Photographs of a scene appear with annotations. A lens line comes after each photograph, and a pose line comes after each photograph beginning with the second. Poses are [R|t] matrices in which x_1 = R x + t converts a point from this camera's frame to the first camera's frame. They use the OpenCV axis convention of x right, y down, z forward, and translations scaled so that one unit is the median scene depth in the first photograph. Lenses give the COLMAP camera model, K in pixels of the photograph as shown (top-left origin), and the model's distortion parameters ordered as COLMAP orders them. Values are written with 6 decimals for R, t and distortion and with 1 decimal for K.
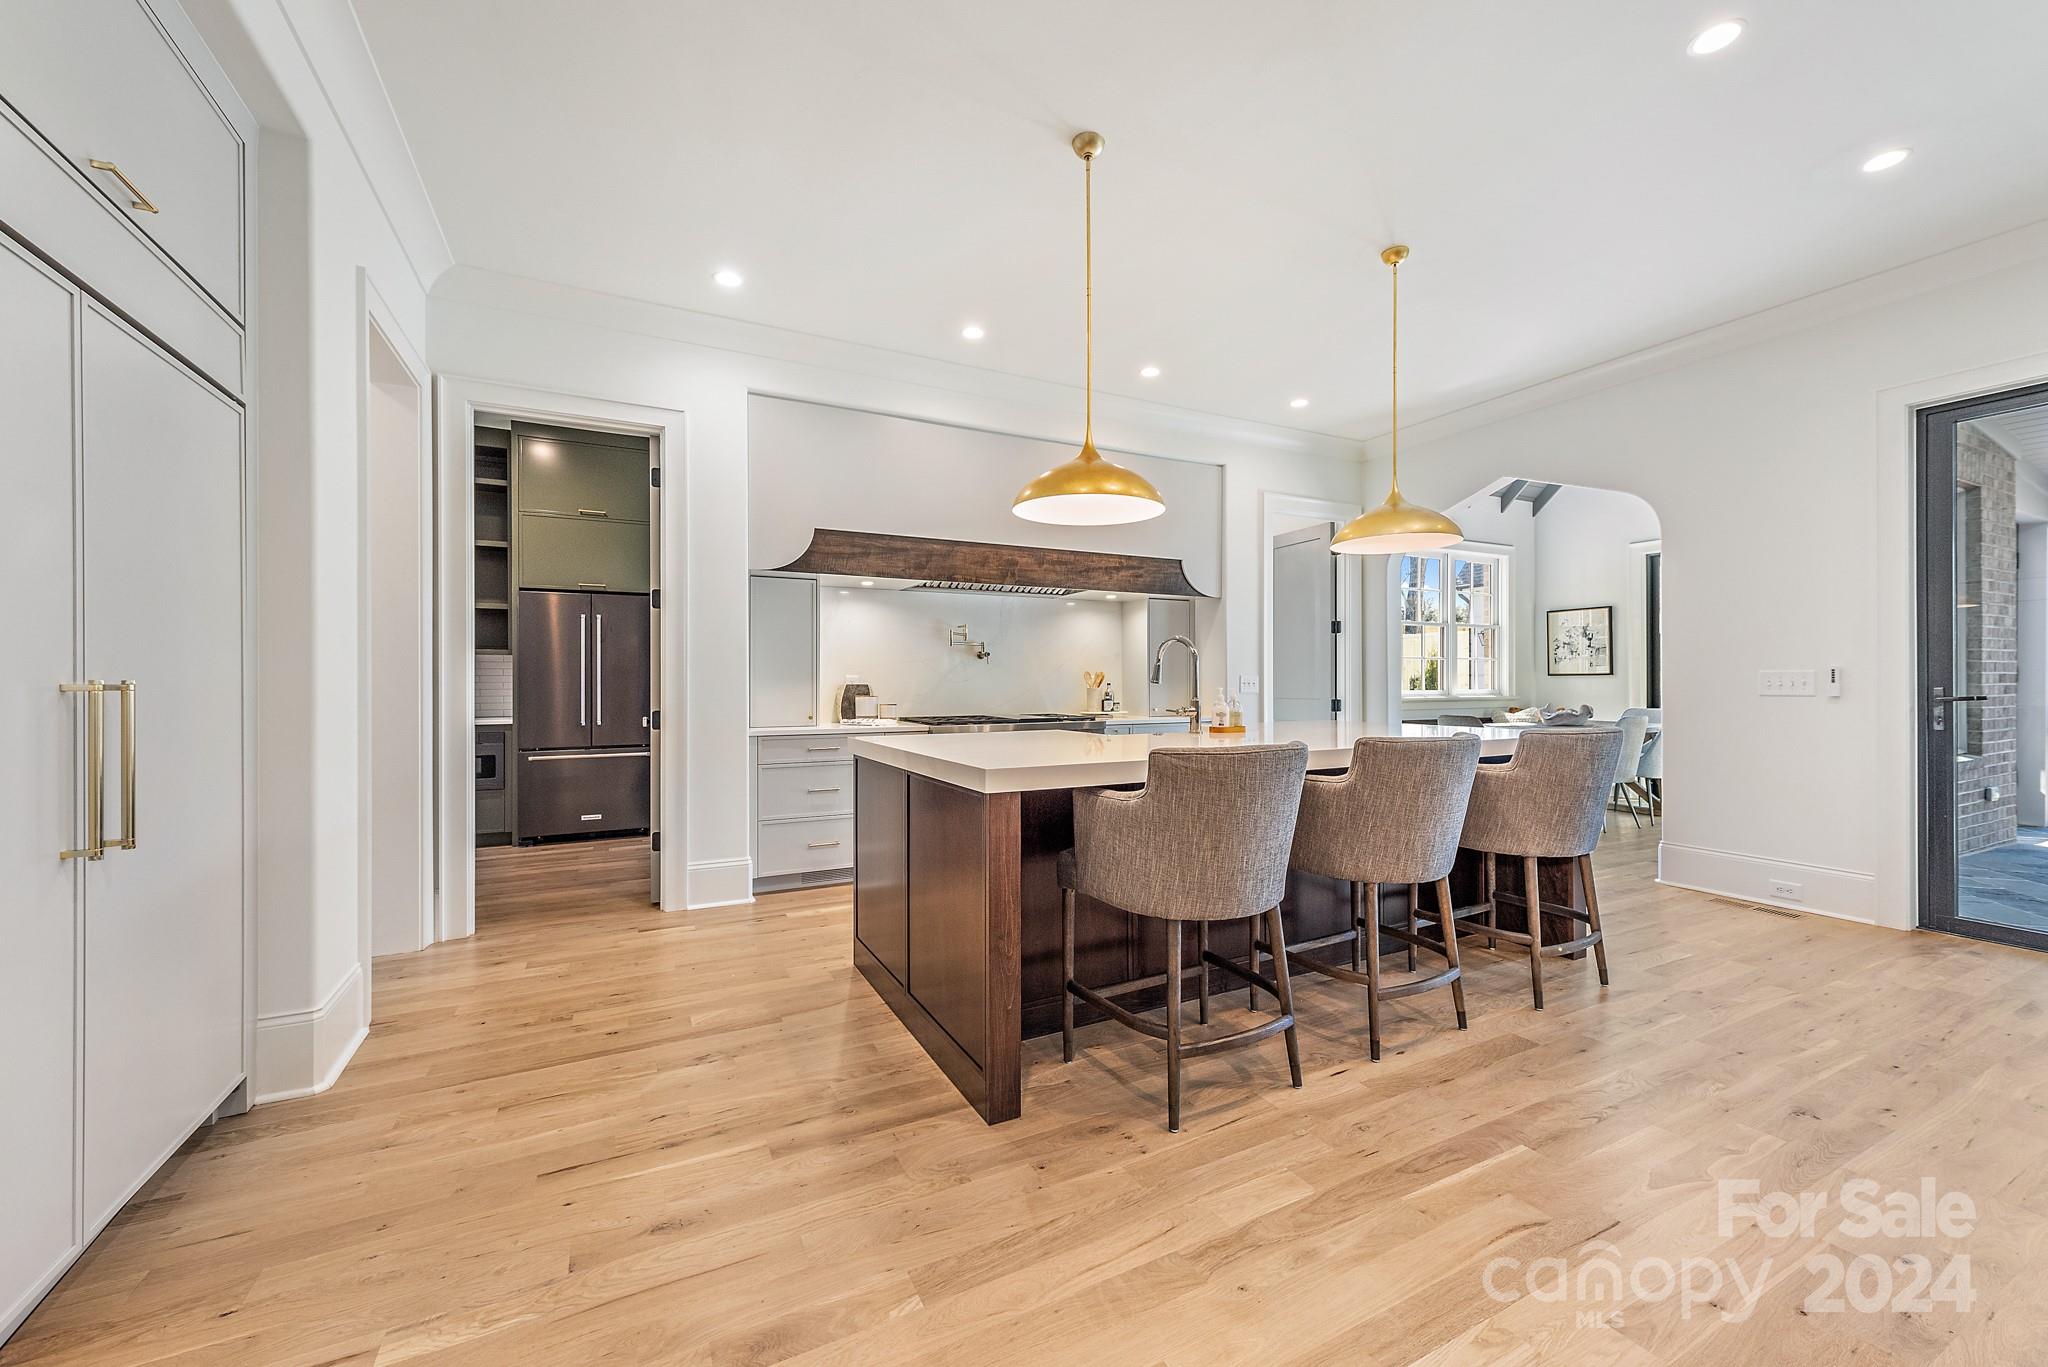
lens RADIAL K [[802.6, 0, 1053.4], [0, 802.6, 679.5], [0, 0, 1]] dist [0.011089, -0.002249]
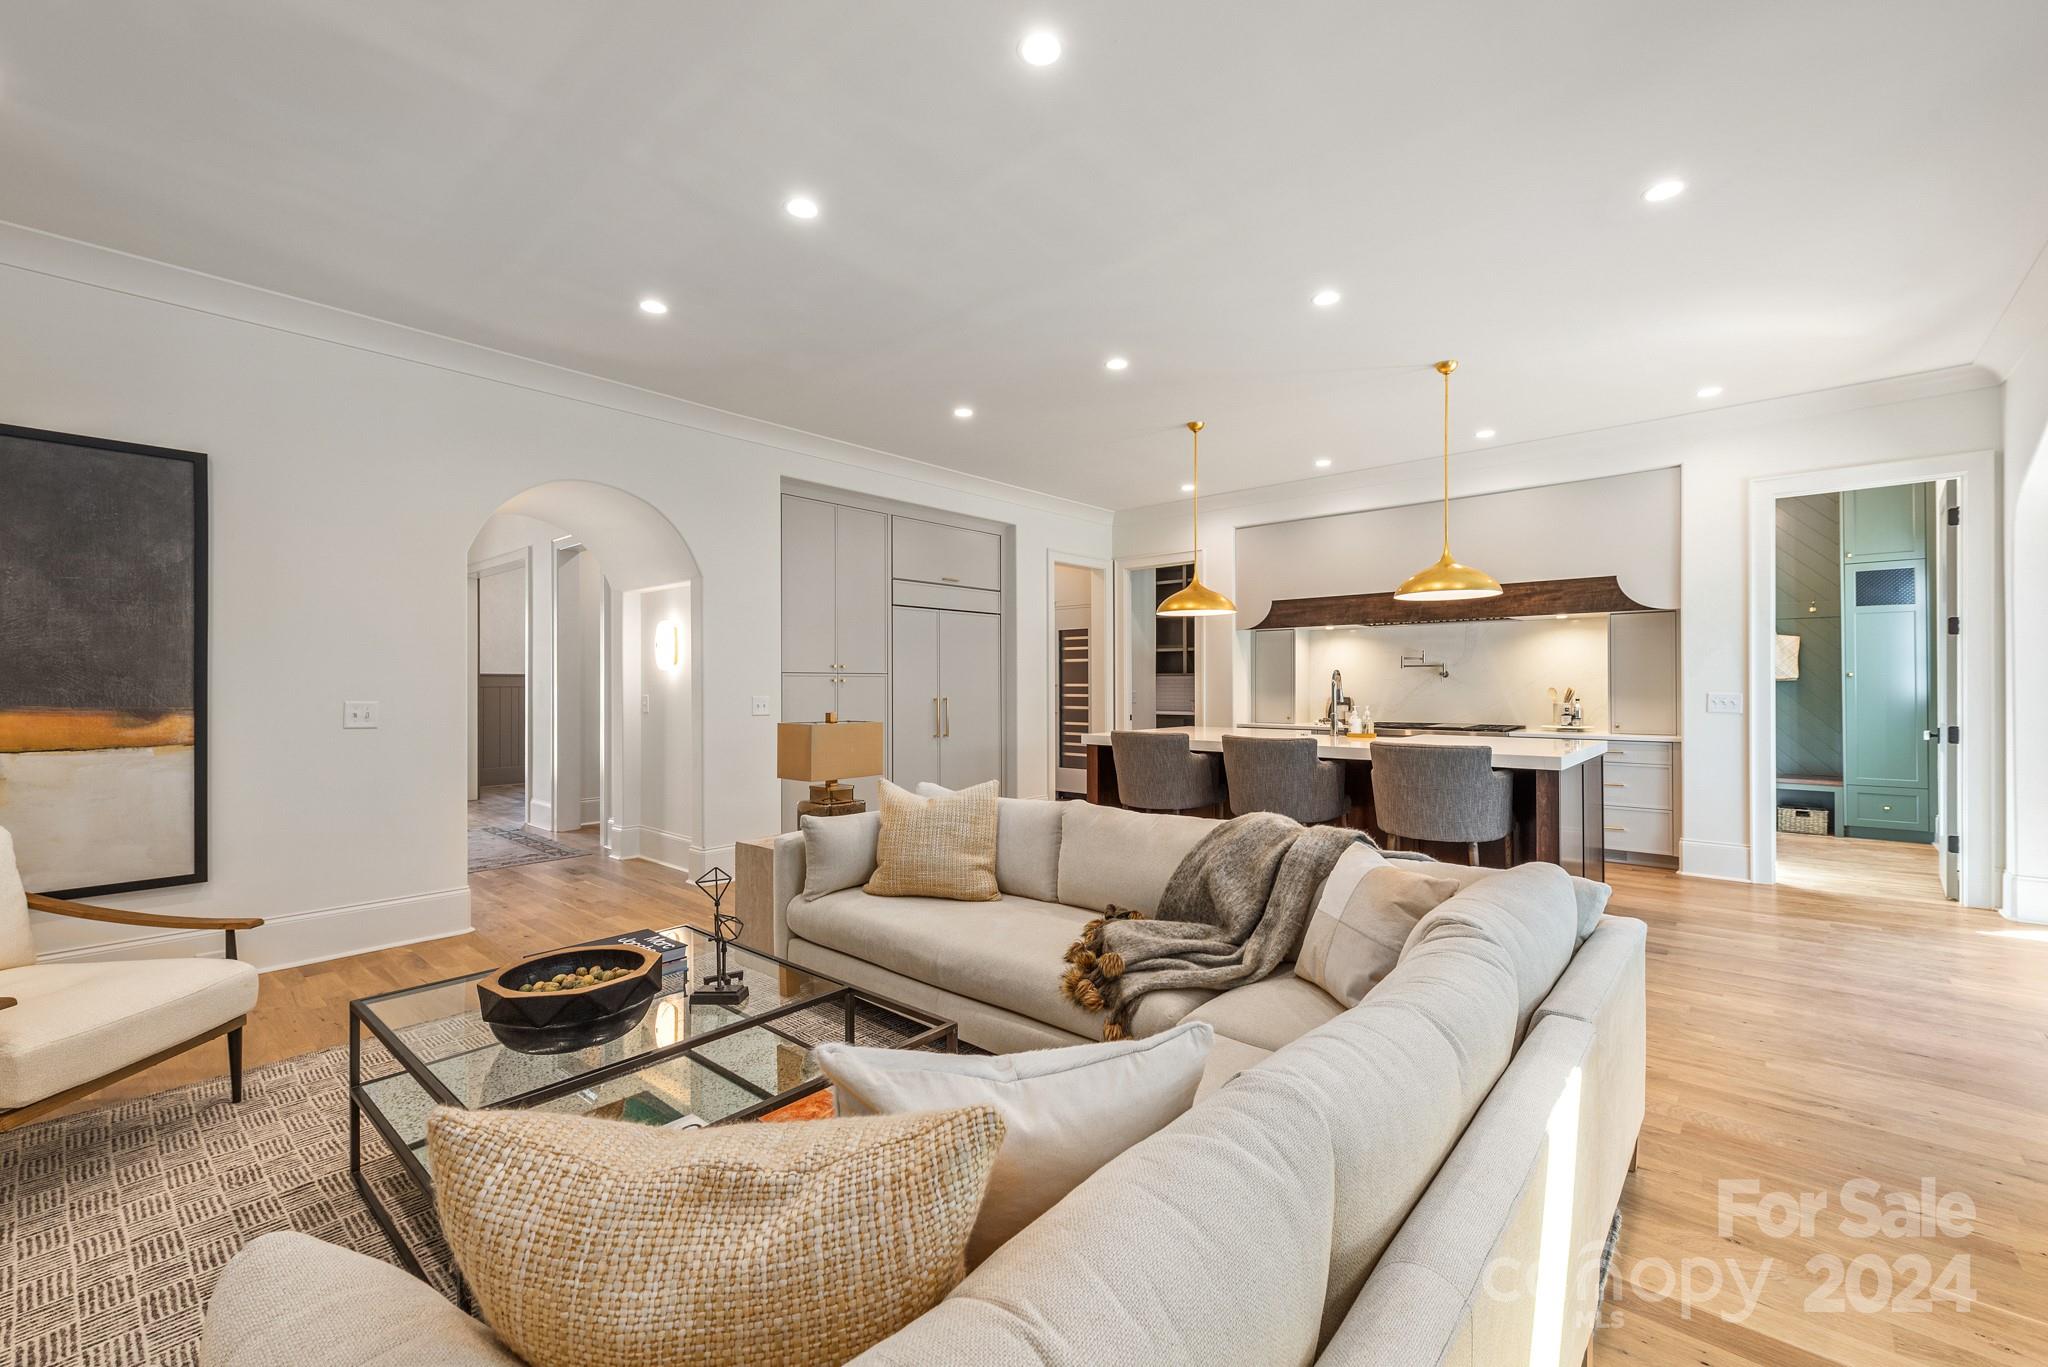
lens RADIAL K [[802.6, 0, 1035.9], [0, 802.6, 685.8], [0, 0, 1]] dist [0.011089, -0.002249]
pose [[0.344947, 0.007214, -0.938594, 1.060248], [0.006792, 0.999925, 0.010182, -0.035663], [0.938597, -0.009887, 0.344873, -0.017055]]
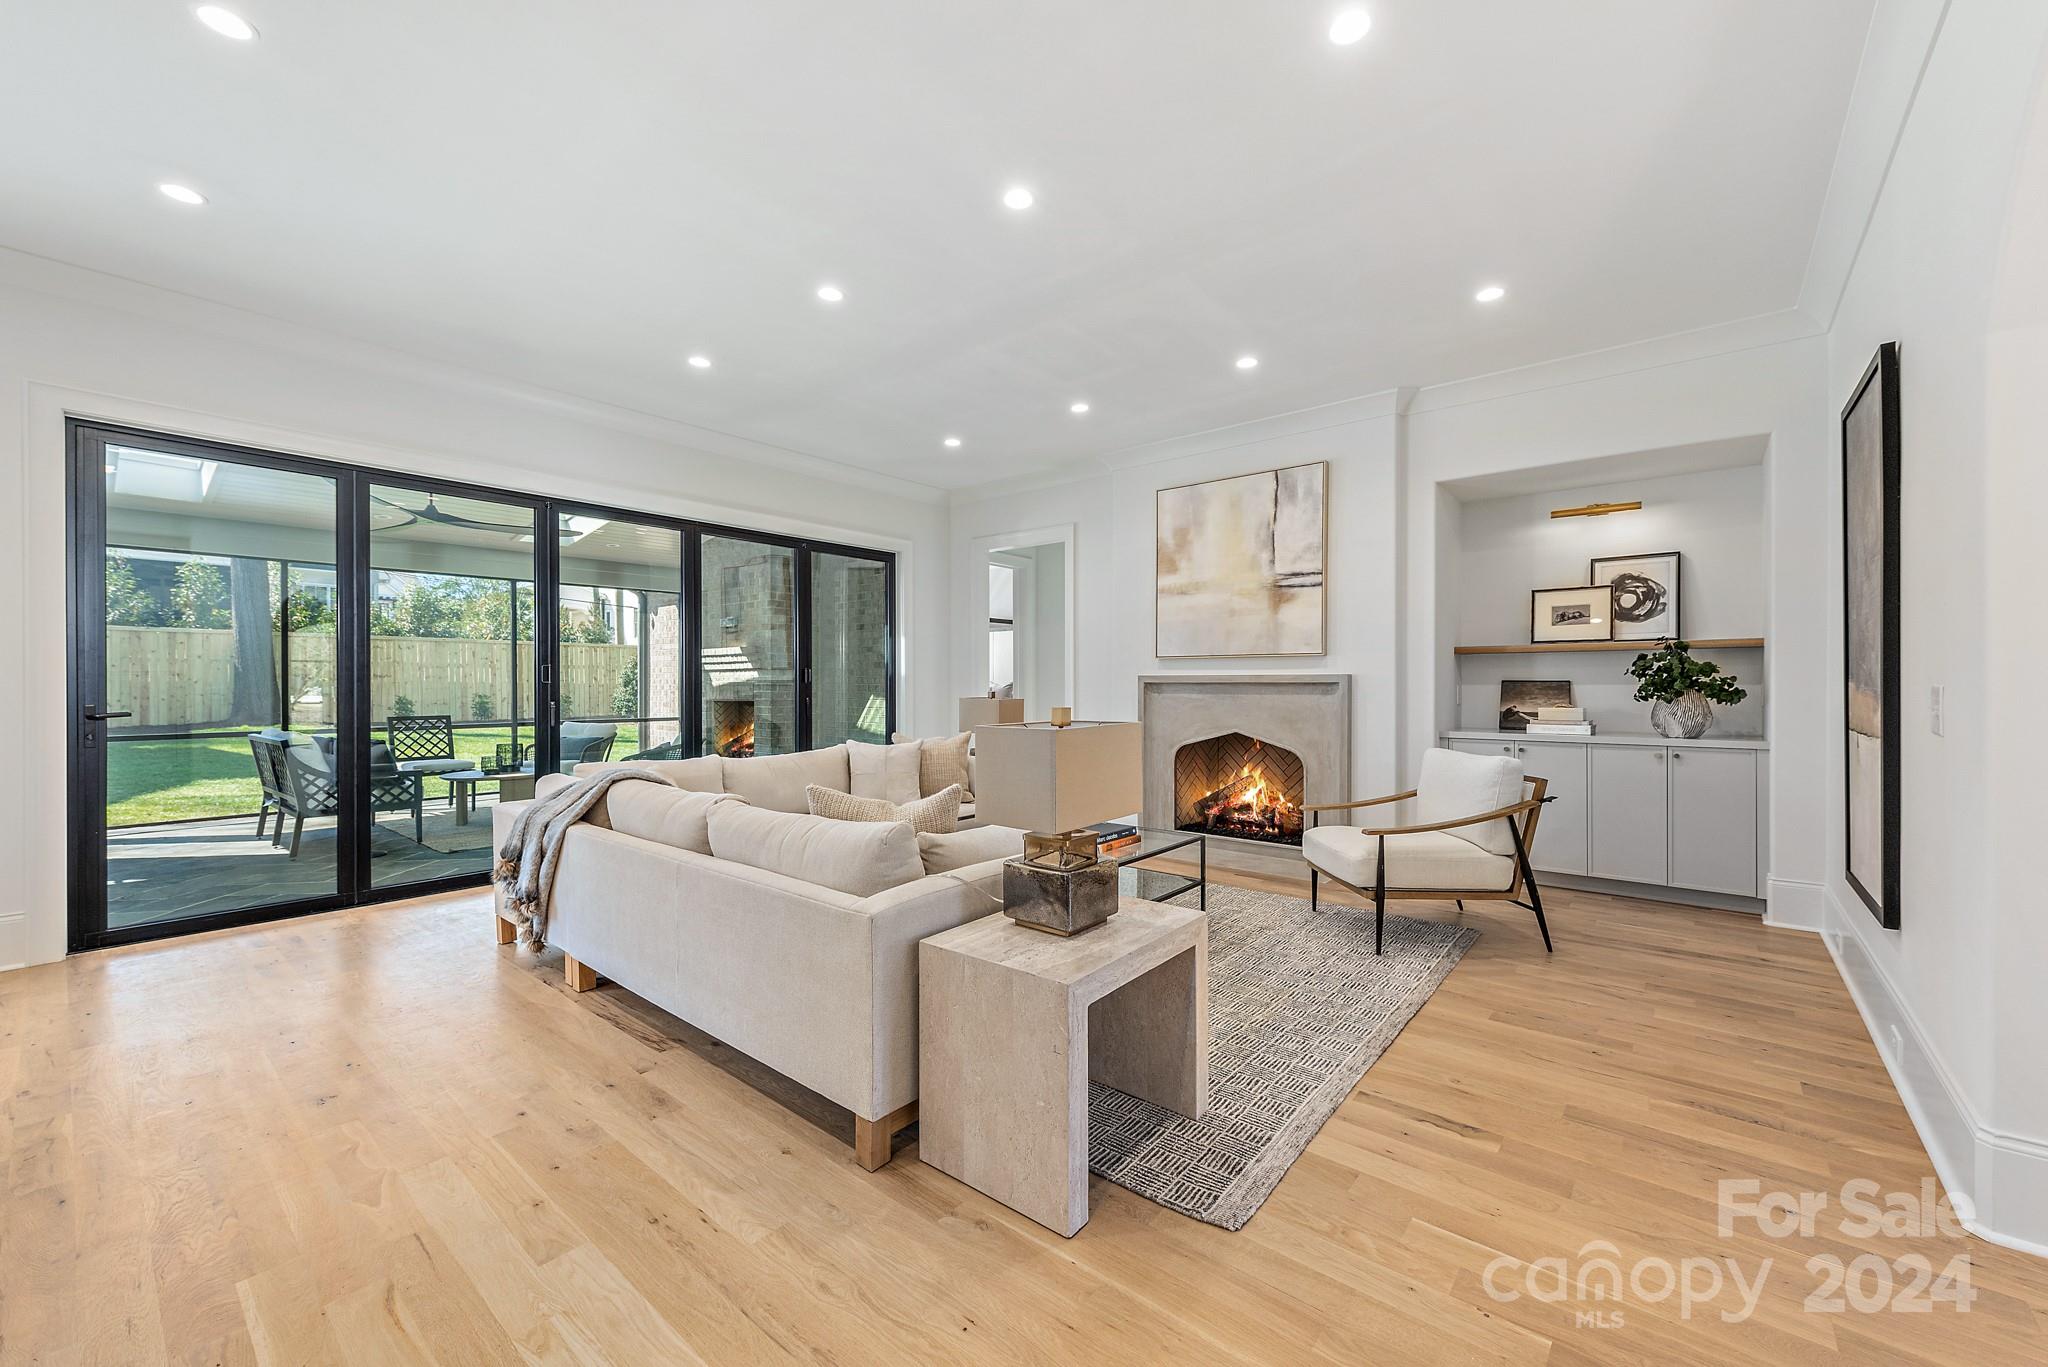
lens RADIAL K [[802.6, 0, 1021.2], [0, 802.6, 683.8], [0, 0, 1]] dist [0.011089, -0.002249]
pose [[-0.370186, 0.003426, 0.928951, -0.207389], [-0.003217, 0.999982, -0.004970, -0.011444], [-0.928952, -0.004828, -0.370168, 0.251614]]
